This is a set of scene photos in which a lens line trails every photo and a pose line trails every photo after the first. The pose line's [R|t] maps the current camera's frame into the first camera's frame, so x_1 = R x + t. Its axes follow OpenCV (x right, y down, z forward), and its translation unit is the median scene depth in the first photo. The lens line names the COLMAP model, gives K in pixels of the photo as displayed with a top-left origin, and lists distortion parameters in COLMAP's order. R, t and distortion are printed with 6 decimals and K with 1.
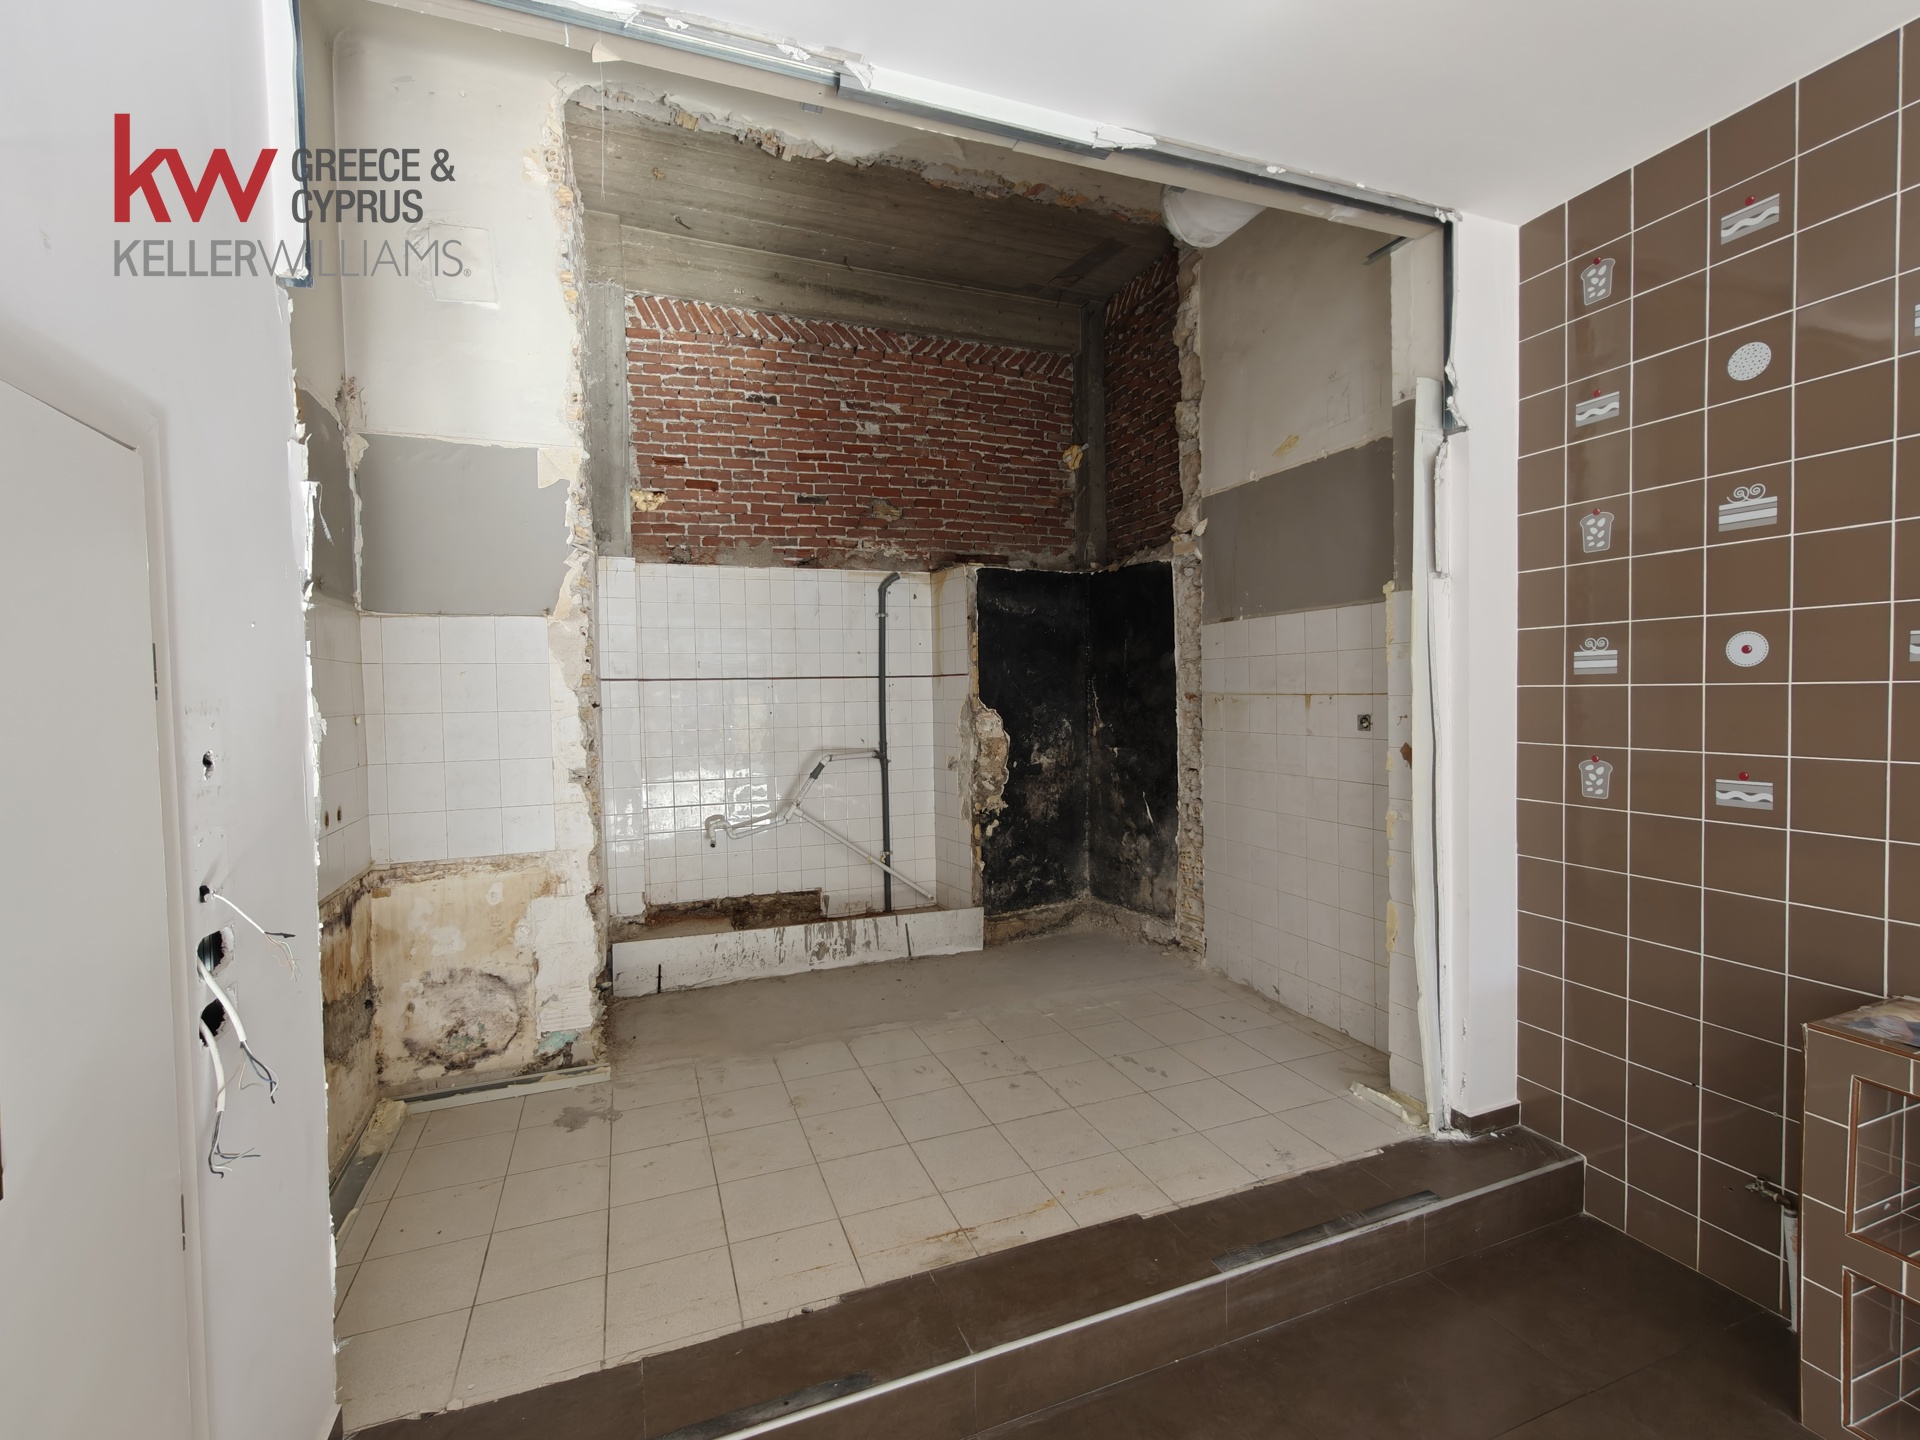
lens RADIAL K [[863.5, 0, 949.9], [0, 863.5, 717.4], [0, 0, 1]] dist [0.001274, -0.000184]
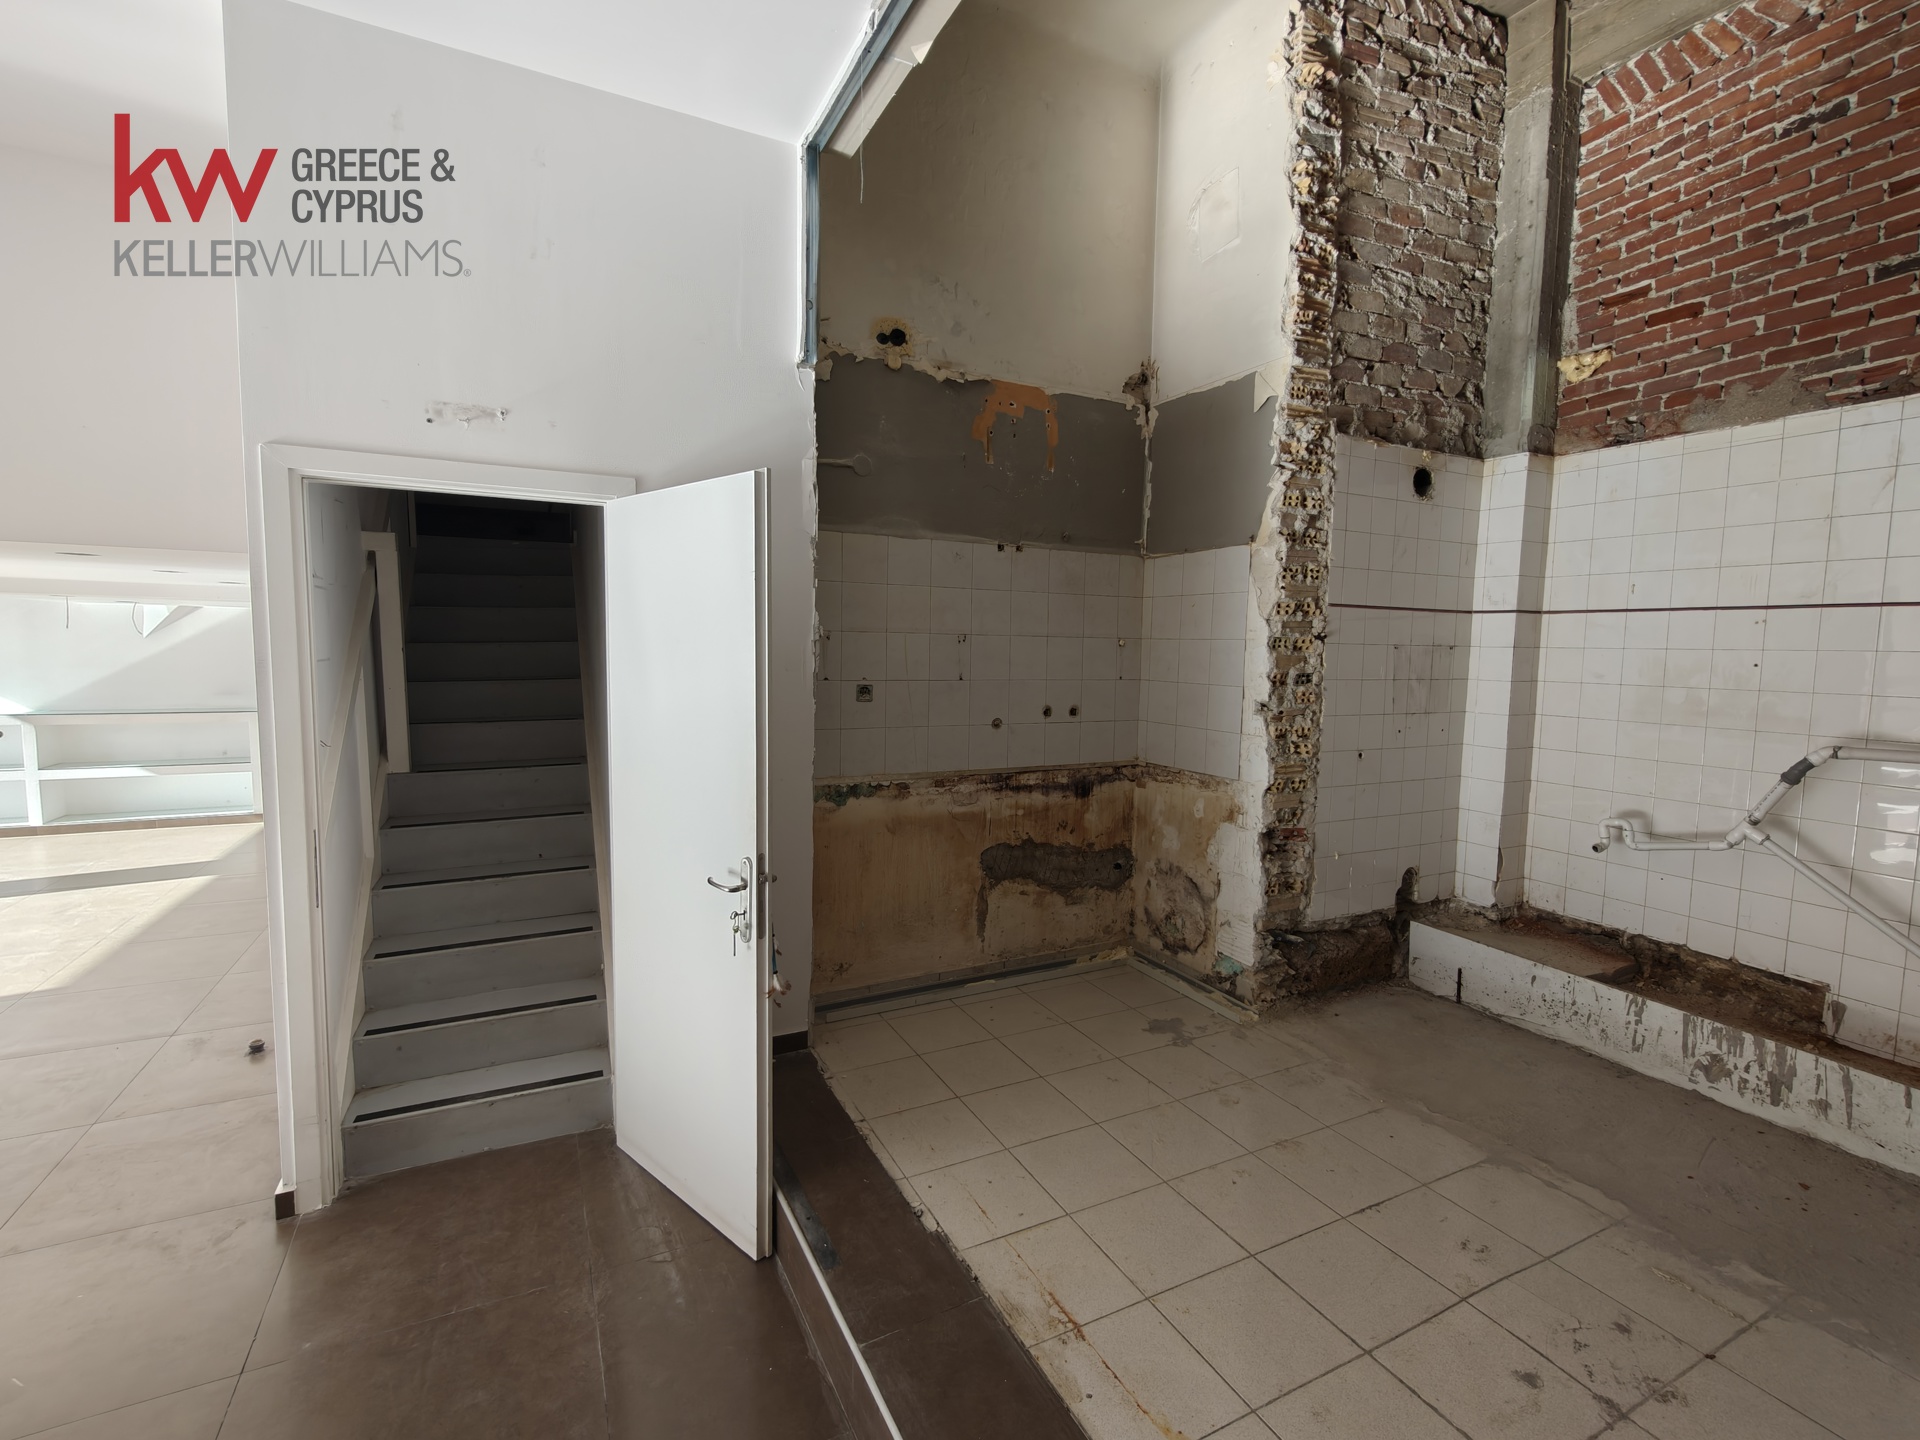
lens RADIAL K [[863.5, 0, 957.8], [0, 863.5, 716.7], [0, 0, 1]] dist [0.001274, -0.000184]
pose [[0.102650, 0.104117, -0.989254, 0.359008], [-0.050701, 0.993762, 0.099330, -0.001467], [0.993425, 0.039960, 0.107288, 0.413623]]
